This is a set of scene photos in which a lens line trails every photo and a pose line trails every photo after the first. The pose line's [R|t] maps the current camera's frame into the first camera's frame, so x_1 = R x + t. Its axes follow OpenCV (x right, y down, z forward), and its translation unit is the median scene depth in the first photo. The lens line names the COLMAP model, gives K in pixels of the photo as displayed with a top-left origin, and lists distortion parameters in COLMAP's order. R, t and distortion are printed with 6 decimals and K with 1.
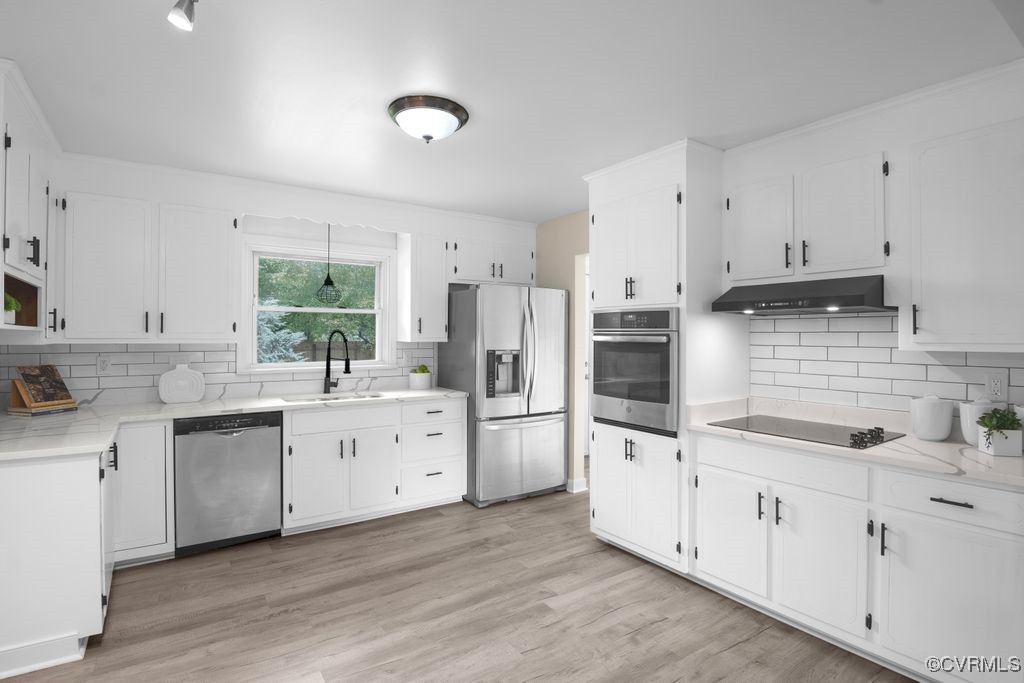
lens RADIAL K [[519.9, 0, 512.0], [0, 519.9, 341.5], [0, 0, 1]] dist [-0.024441, -0.001051]
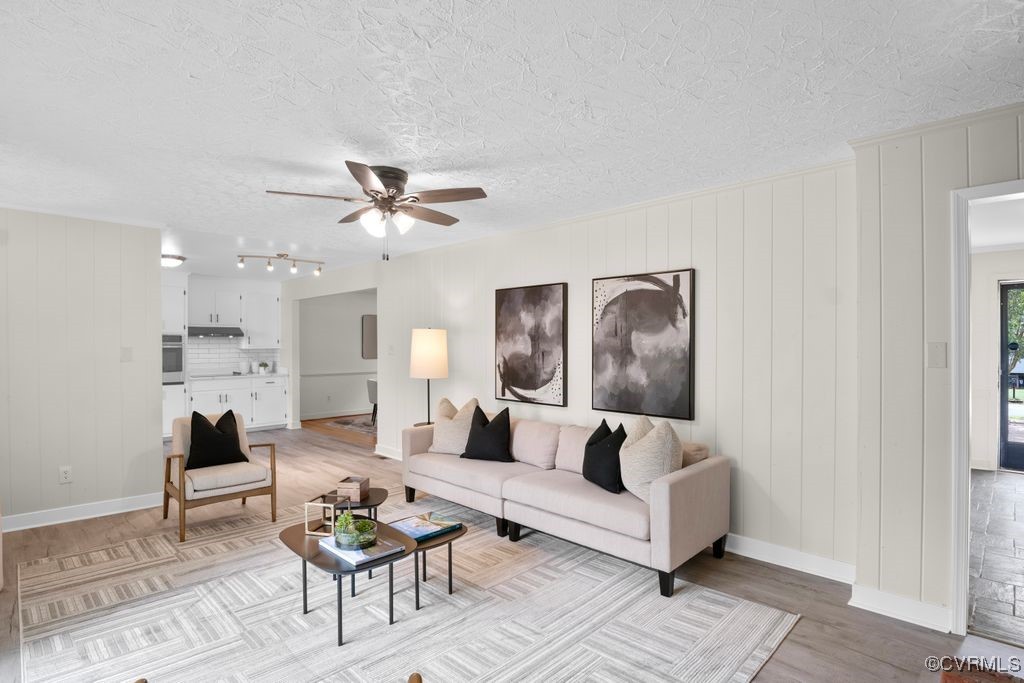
lens RADIAL K [[523.6, 0, 525.0], [0, 523.6, 348.8], [0, 0, 1]] dist [-0.020592, -0.000148]
pose [[-0.214855, -0.013013, 0.976559, -2.648835], [0.010652, 0.999821, 0.015667, -0.015113], [-0.976588, 0.013768, -0.214678, -0.123121]]
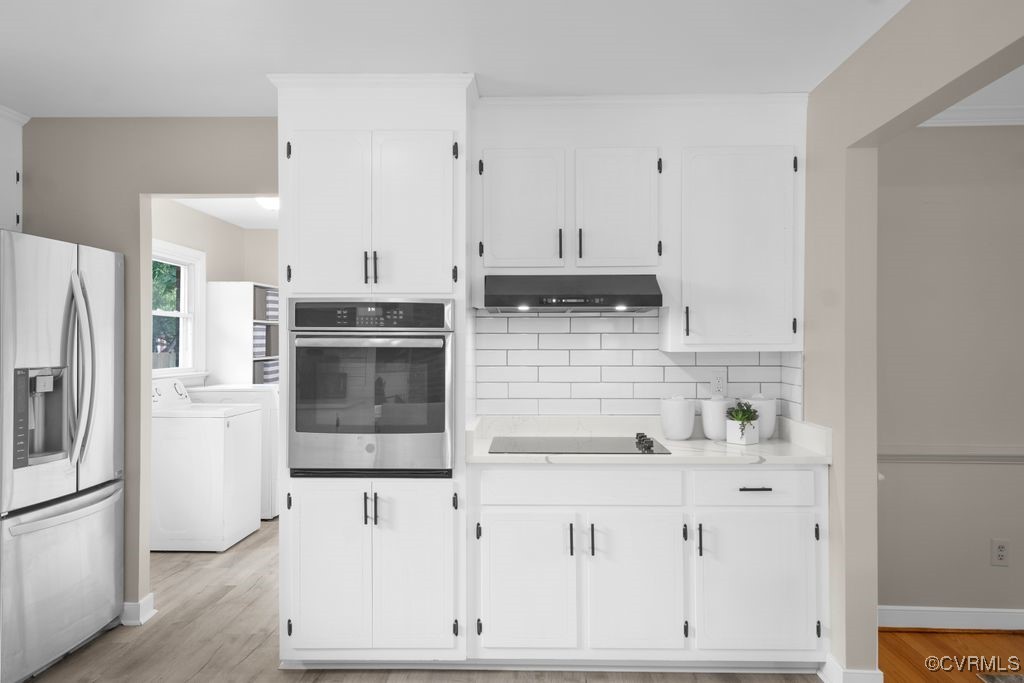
lens RADIAL K [[864.6, 0, 512.0], [0, 864.6, 341.5], [0, 0, 1]] dist [0.035866, 0.002200]
pose [[0.583551, -0.006987, 0.812046, -0.634358], [0.011512, 0.999934, 0.000331, -0.005566], [-0.811995, 0.009155, 0.583593, 0.219435]]
